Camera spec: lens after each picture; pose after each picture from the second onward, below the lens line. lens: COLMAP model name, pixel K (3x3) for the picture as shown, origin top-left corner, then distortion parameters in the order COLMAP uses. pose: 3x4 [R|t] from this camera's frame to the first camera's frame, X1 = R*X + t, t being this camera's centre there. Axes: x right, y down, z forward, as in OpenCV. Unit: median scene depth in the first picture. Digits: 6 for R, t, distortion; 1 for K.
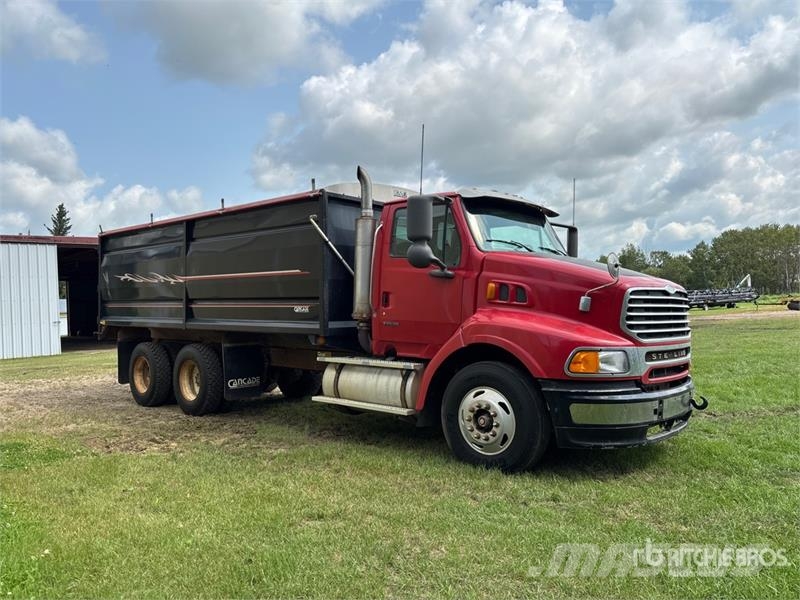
lens RADIAL K [[606.4, 0, 400.0], [0, 606.4, 300.0], [0, 0, 1]] dist [0.033290, -0.060864]
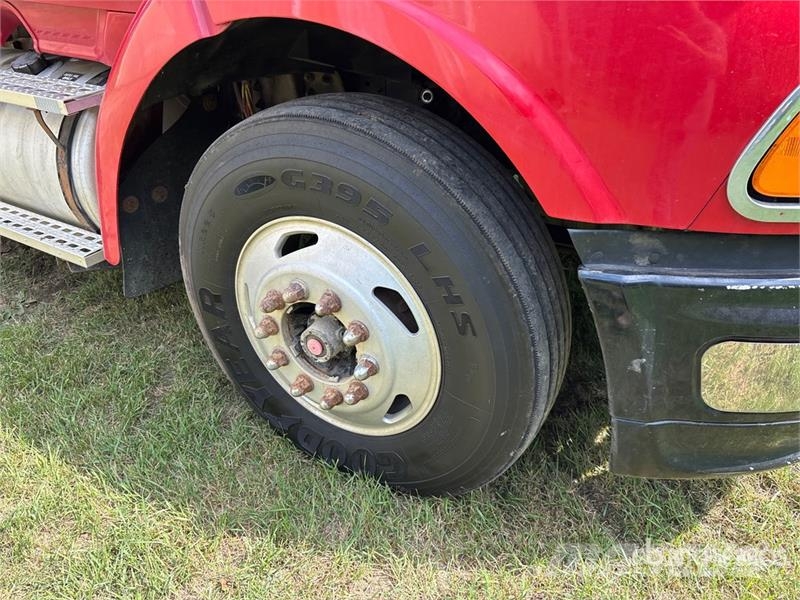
lens RADIAL K [[606.4, 0, 400.0], [0, 606.4, 300.0], [0, 0, 1]] dist [0.033290, -0.060864]
pose [[0.981226, -0.111997, 0.157013, 0.125209], [0.007869, 0.836685, 0.547628, 0.036497], [-0.192703, -0.536111, 0.821858, 0.744111]]
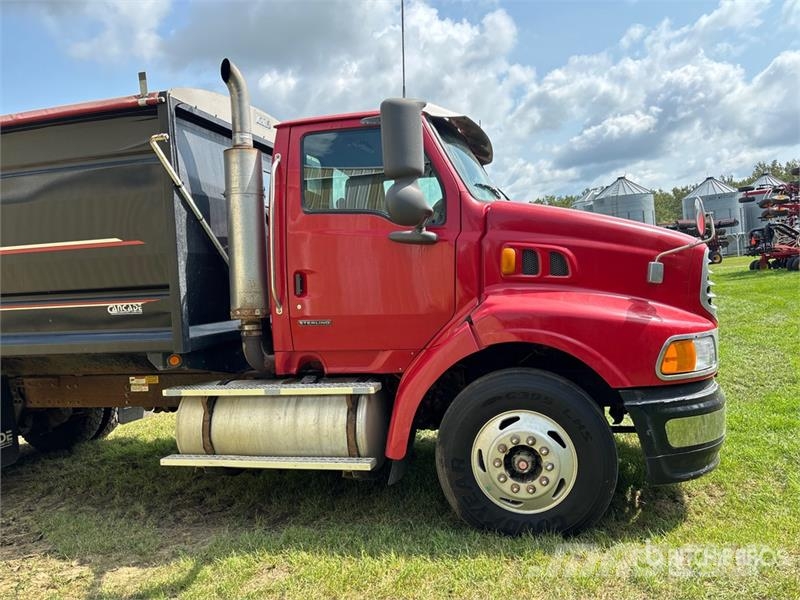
lens RADIAL K [[606.4, 0, 400.0], [0, 606.4, 300.0], [0, 0, 1]] dist [0.033290, -0.060864]
pose [[0.877247, -0.063451, 0.475827, -0.256719], [0.047818, 0.997846, 0.044904, -0.007524], [-0.477652, -0.016638, 0.878392, 0.476172]]
